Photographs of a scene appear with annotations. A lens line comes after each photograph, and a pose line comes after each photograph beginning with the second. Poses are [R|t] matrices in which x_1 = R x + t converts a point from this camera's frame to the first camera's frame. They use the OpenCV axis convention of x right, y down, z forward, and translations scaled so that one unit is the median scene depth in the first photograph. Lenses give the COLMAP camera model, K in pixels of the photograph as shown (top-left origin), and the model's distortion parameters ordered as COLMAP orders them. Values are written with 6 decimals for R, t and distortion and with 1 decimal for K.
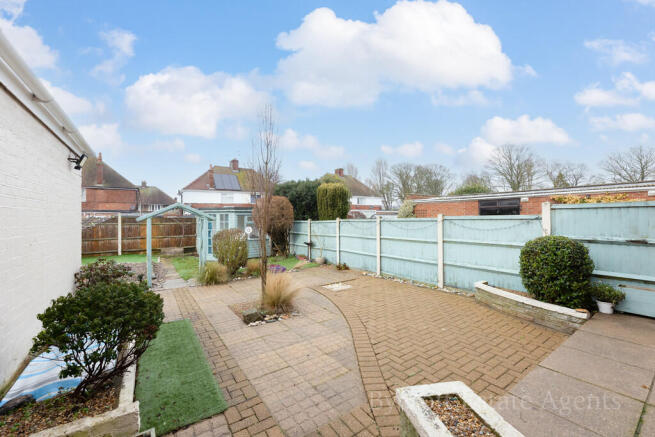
lens RADIAL K [[267.1, 0, 327.5], [0, 267.1, 217.8], [0, 0, 1]] dist [0.001447, 0.000101]
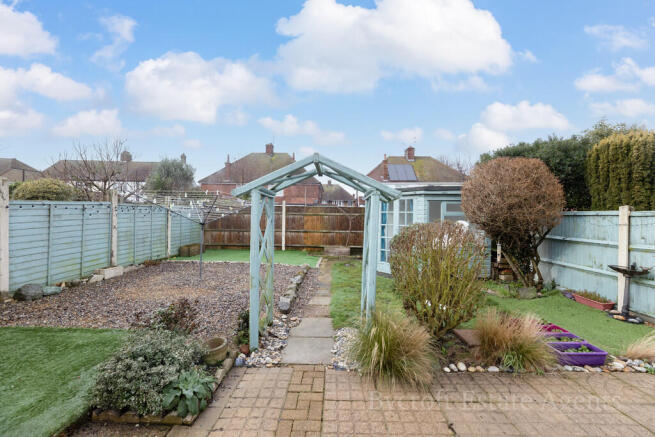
lens RADIAL K [[267.1, 0, 327.3], [0, 267.1, 216.0], [0, 0, 1]] dist [0.001447, 0.000101]
pose [[0.813711, 0.019360, -0.580947, -0.175822], [-0.015948, 0.999813, 0.010981, 0.019524], [0.581051, 0.000330, 0.813867, 0.393001]]
